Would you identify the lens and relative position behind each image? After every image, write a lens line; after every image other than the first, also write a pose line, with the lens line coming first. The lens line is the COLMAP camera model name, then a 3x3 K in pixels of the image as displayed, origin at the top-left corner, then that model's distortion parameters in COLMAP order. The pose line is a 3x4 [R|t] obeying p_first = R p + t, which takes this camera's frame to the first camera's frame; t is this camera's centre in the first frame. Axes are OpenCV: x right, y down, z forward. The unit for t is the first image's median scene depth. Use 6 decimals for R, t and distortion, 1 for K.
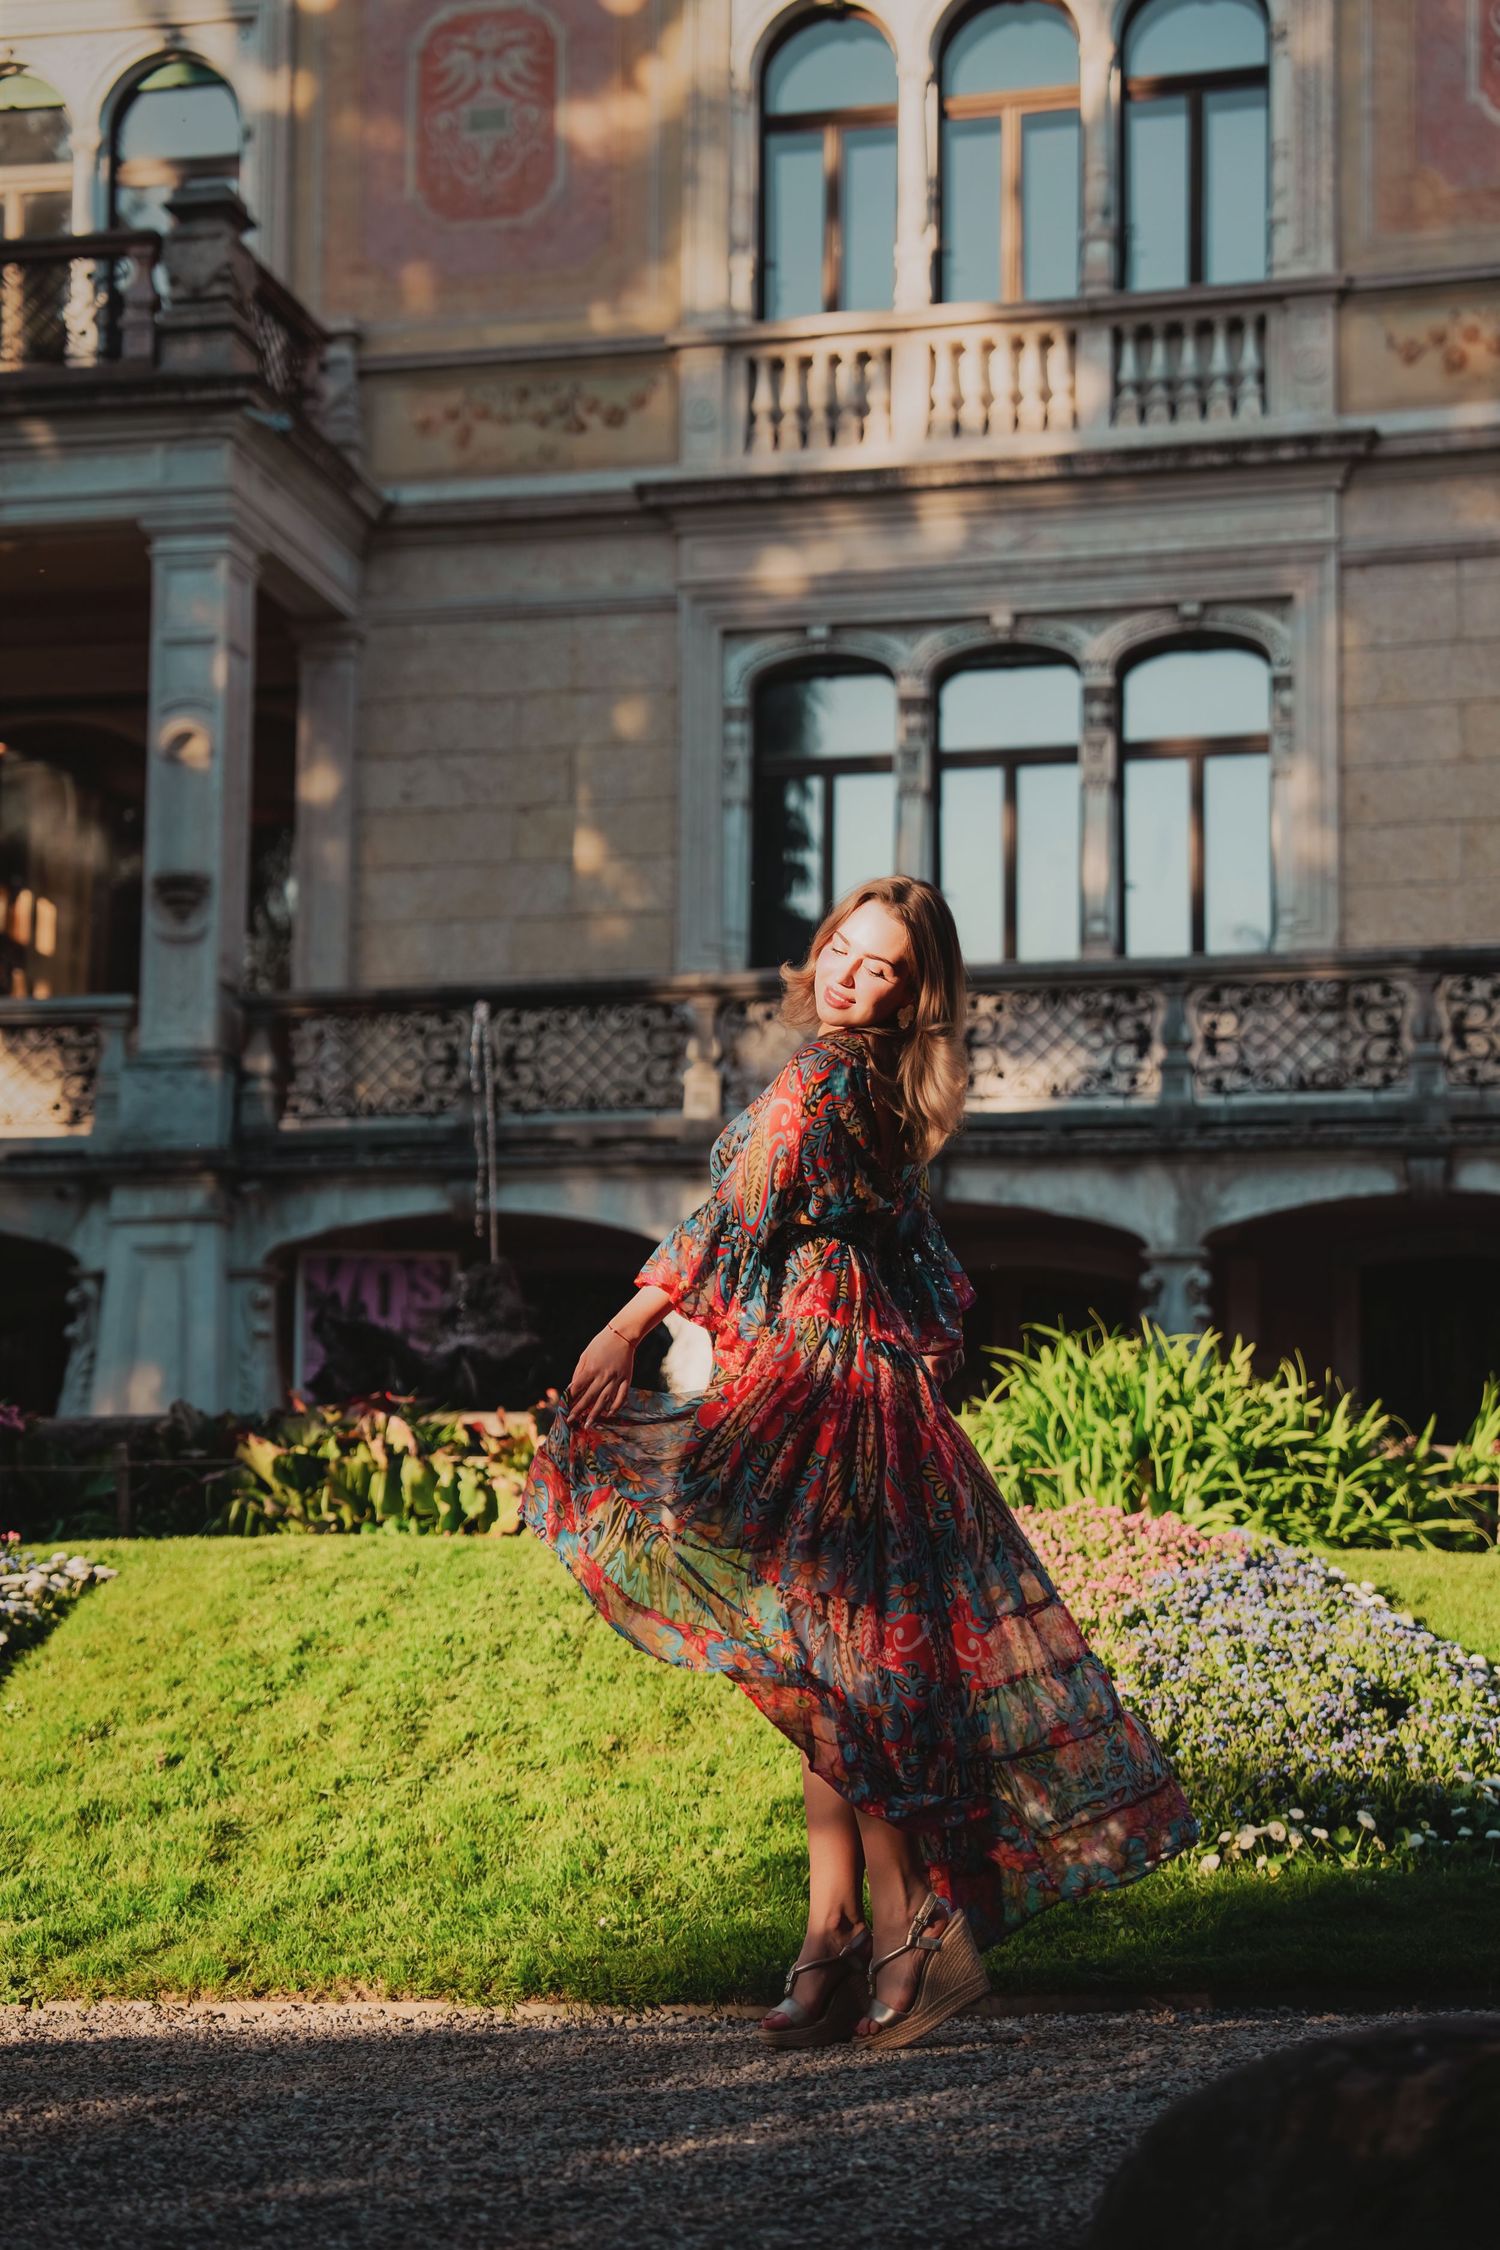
lens RADIAL K [[4137.0, 0, 793.1], [0, 4137.0, 1083.9], [0, 0, 1]] dist [0.290758, 0.018341]
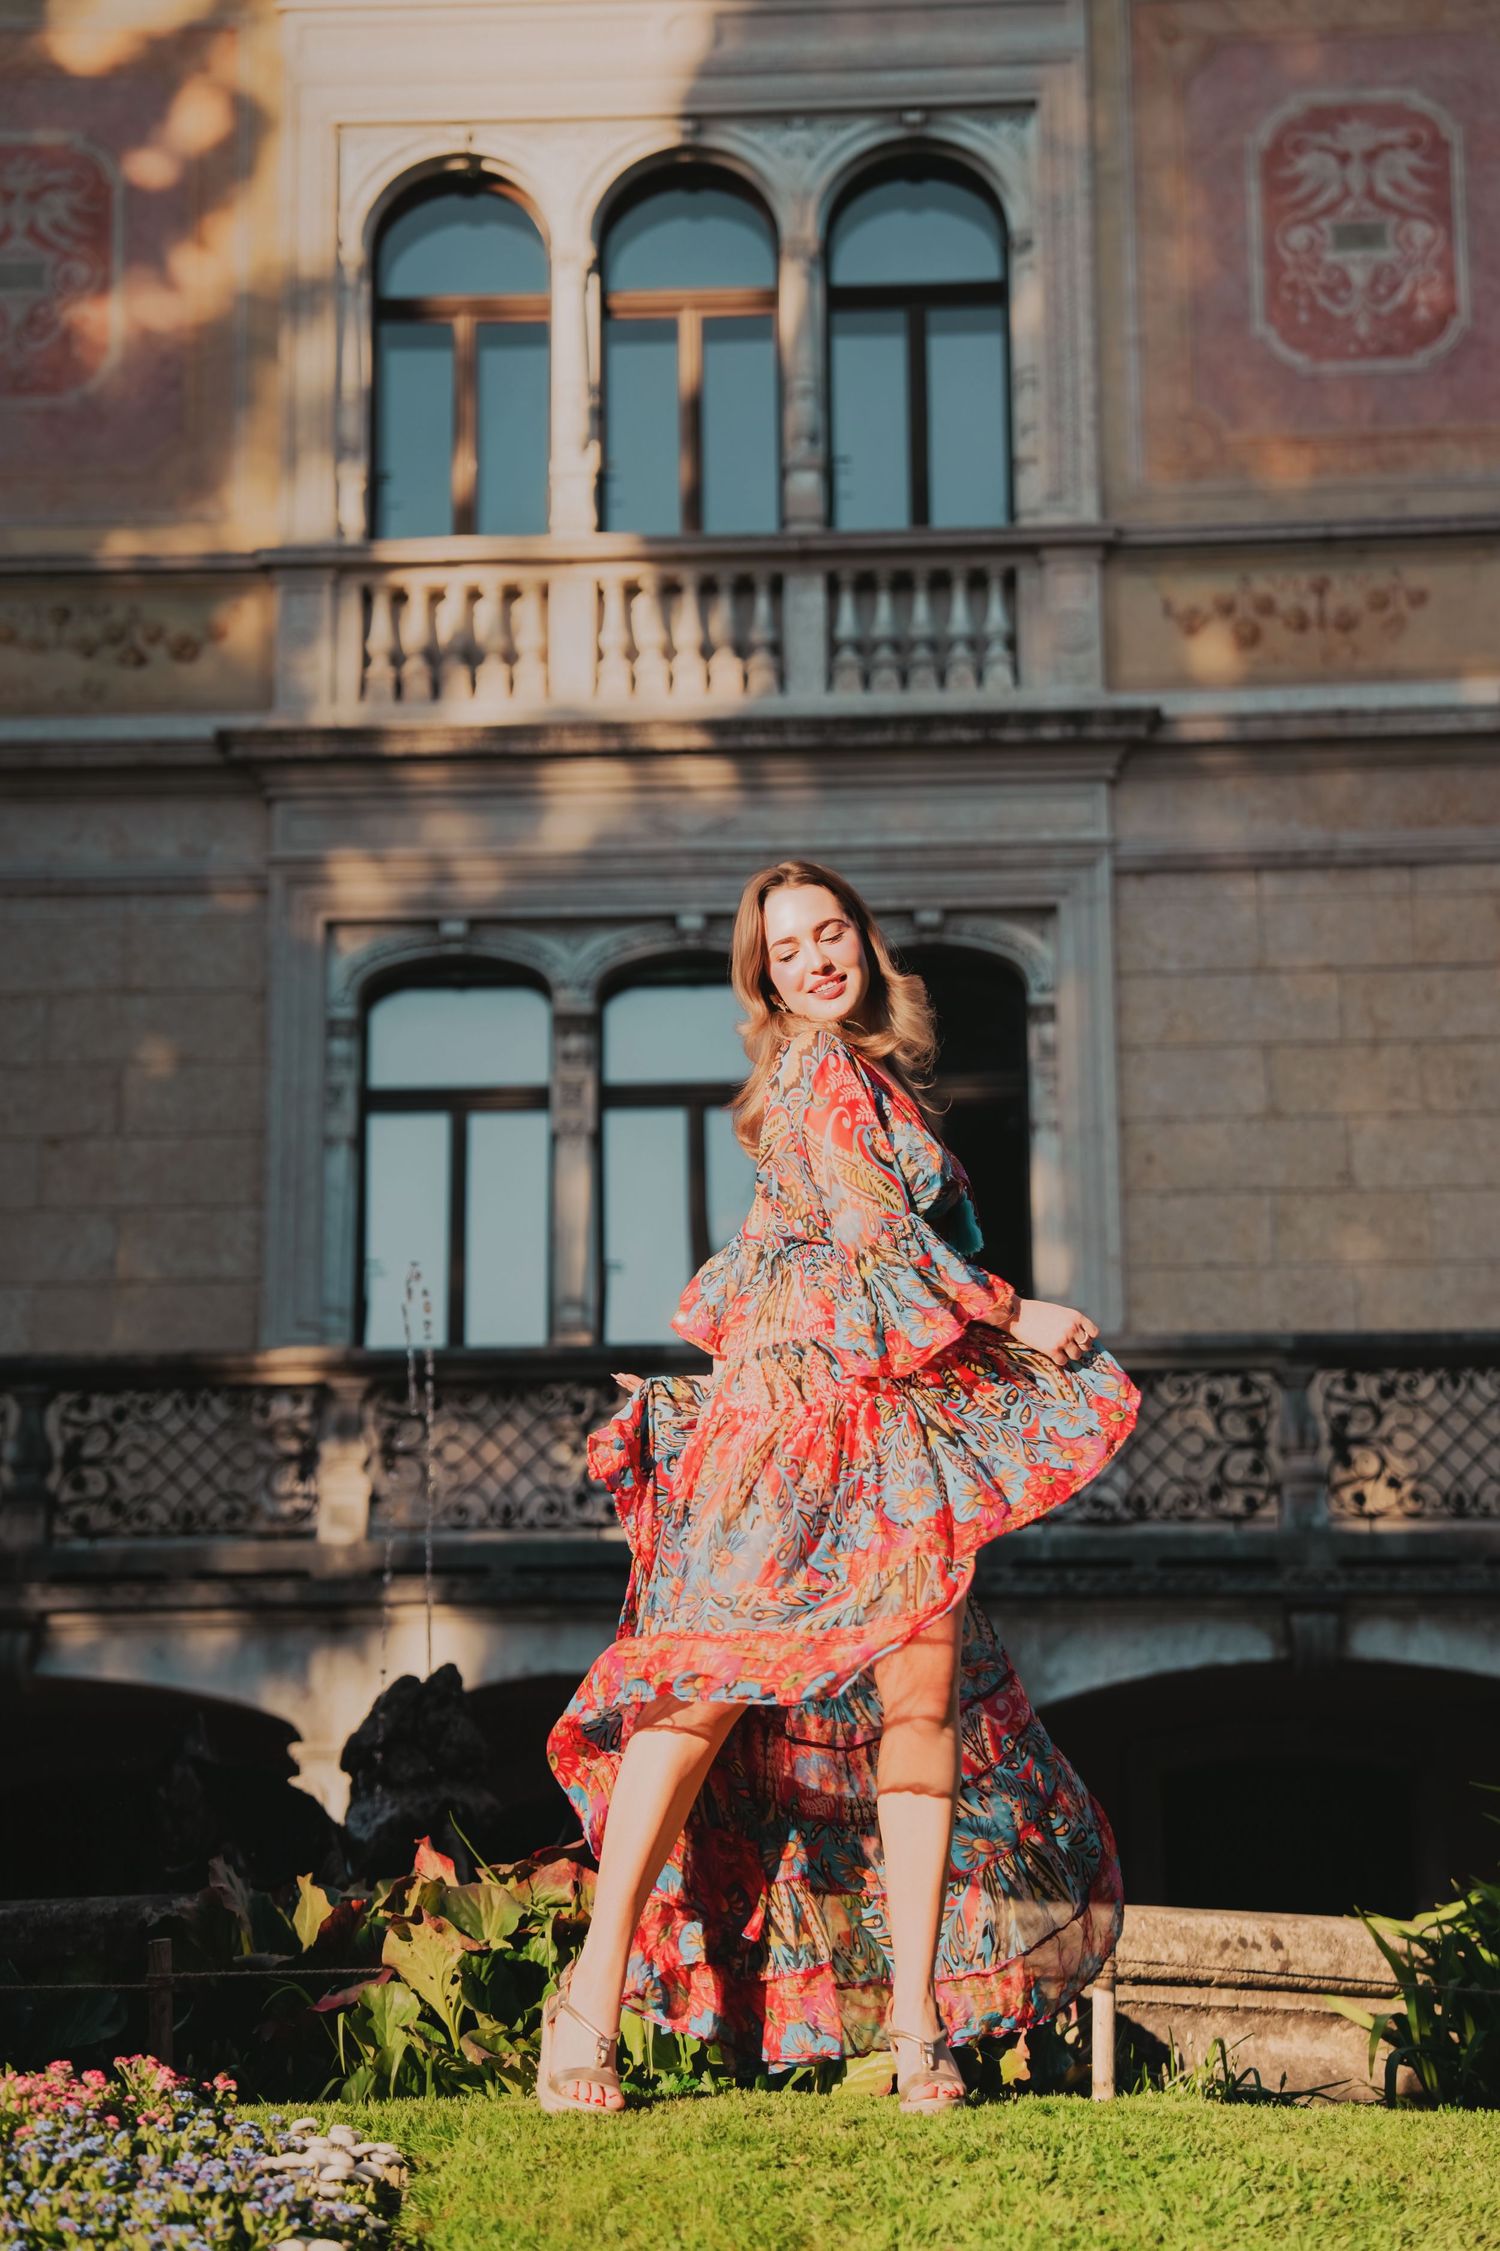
lens RADIAL K [[4375.5, 0, 742.0], [0, 4375.5, 1107.6], [0, 0, 1]] dist [0.305596, -0.244530]
pose [[0.979560, 0.037989, 0.197532, -0.103384], [-0.014614, 0.992850, -0.118475, 0.022047], [-0.200620, 0.113166, 0.973111, 0.191566]]
